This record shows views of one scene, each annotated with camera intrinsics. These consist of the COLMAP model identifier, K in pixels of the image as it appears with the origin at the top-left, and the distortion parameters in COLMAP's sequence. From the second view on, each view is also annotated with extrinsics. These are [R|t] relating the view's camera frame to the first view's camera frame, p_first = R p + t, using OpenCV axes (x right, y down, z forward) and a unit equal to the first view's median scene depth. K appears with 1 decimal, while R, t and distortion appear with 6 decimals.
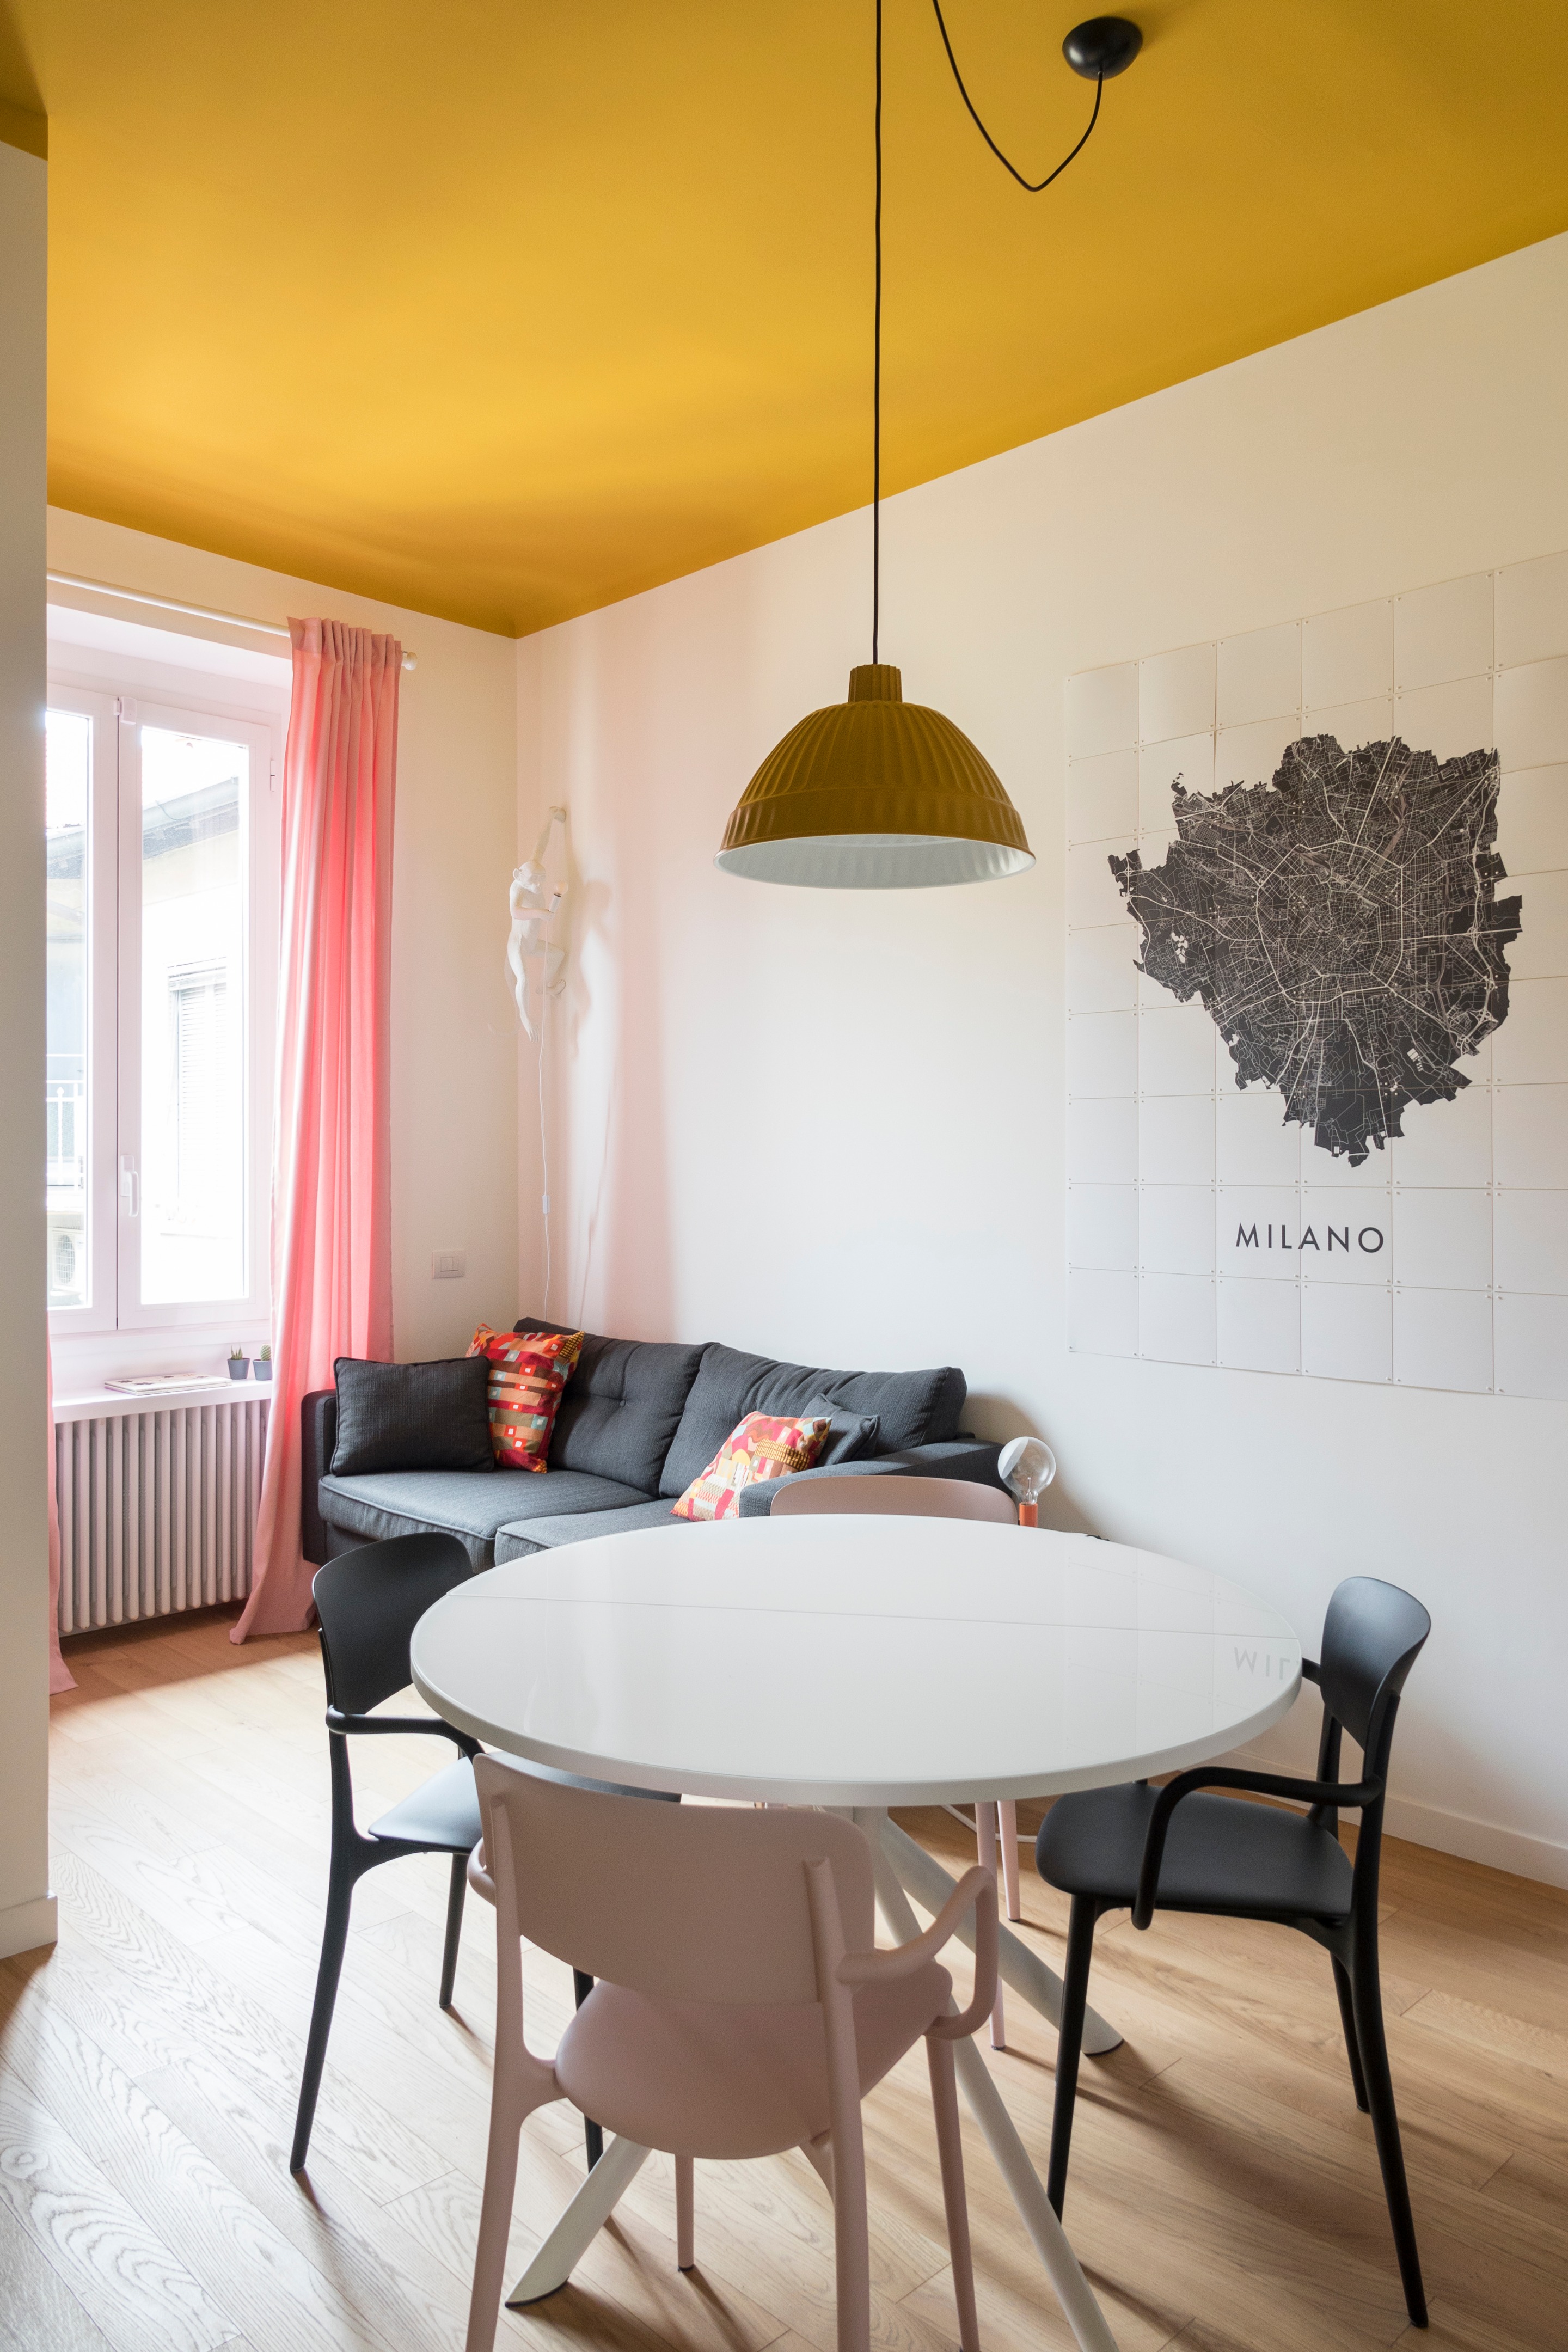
lens RADIAL K [[1595.9, 0, 704.7], [0, 1595.9, 1183.2], [0, 0, 1]] dist [-0.006026, 0.002216]
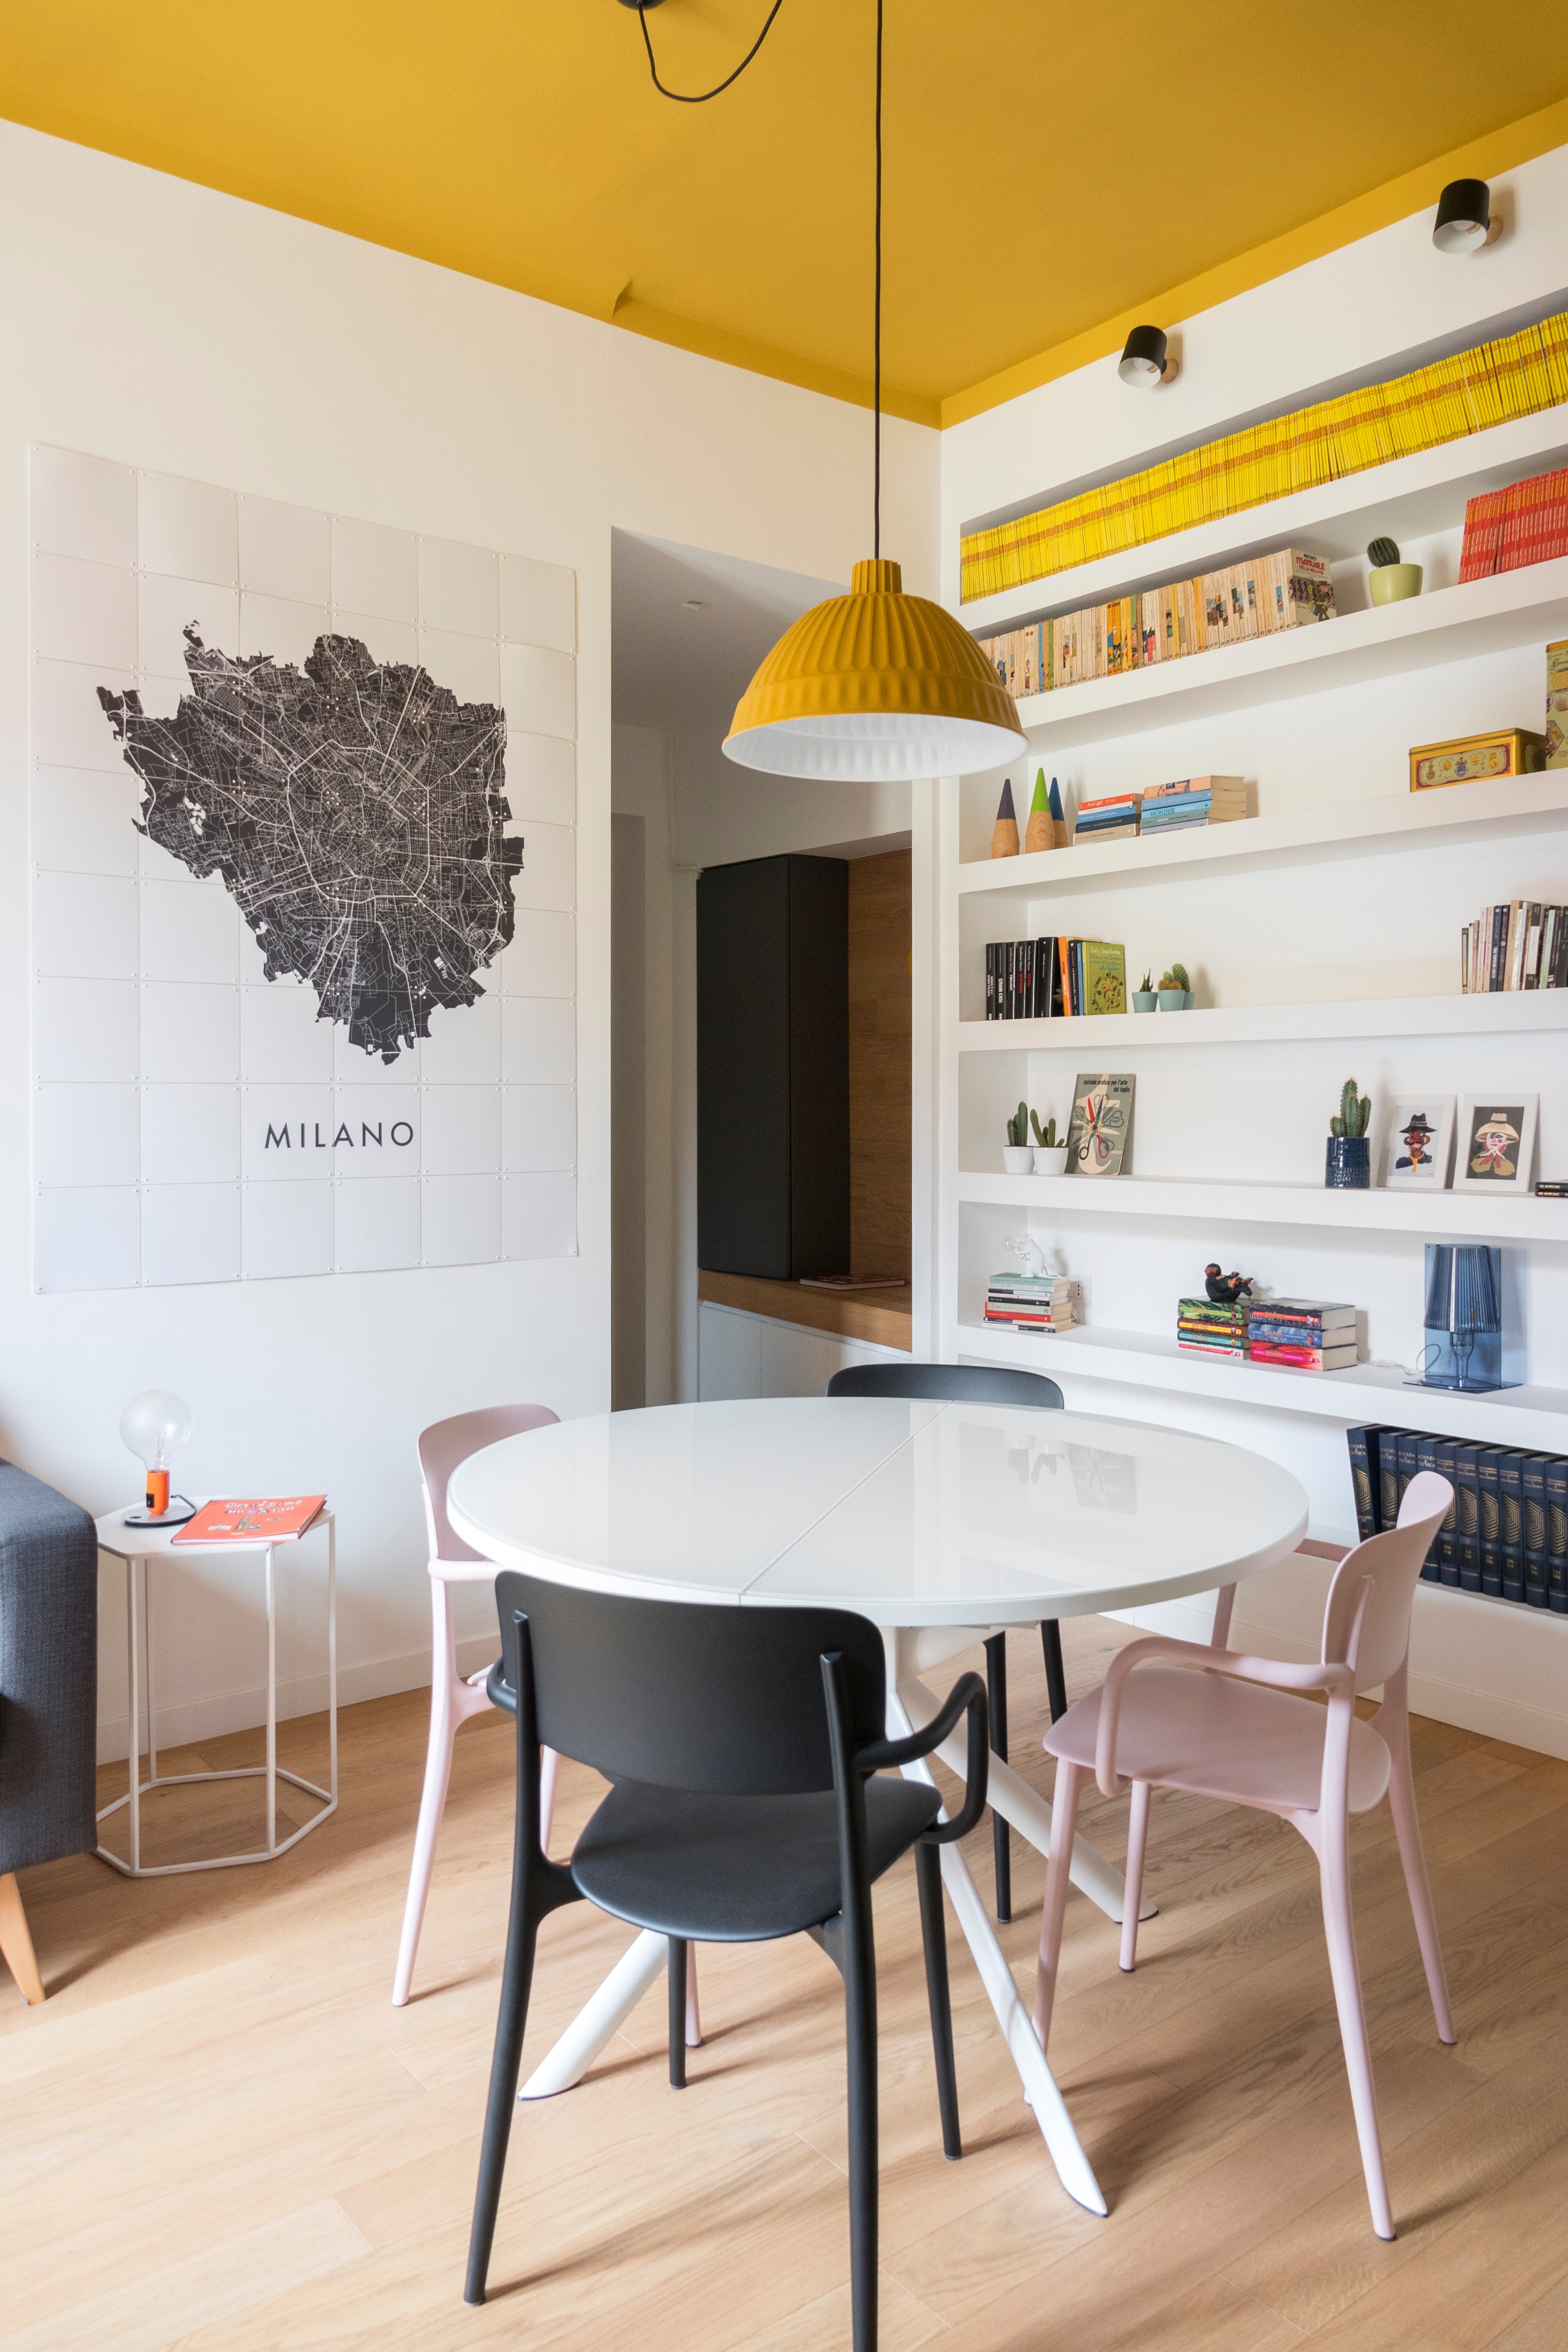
lens RADIAL K [[1595.9, 0, 768.7], [0, 1595.9, 1067.0], [0, 0, 1]] dist [-0.006026, 0.002216]
pose [[0.107993, 0.002335, 0.994149, -0.586164], [0.000904, 0.999997, -0.002447, -0.005732], [-0.994151, 0.001163, 0.107991, 0.620891]]
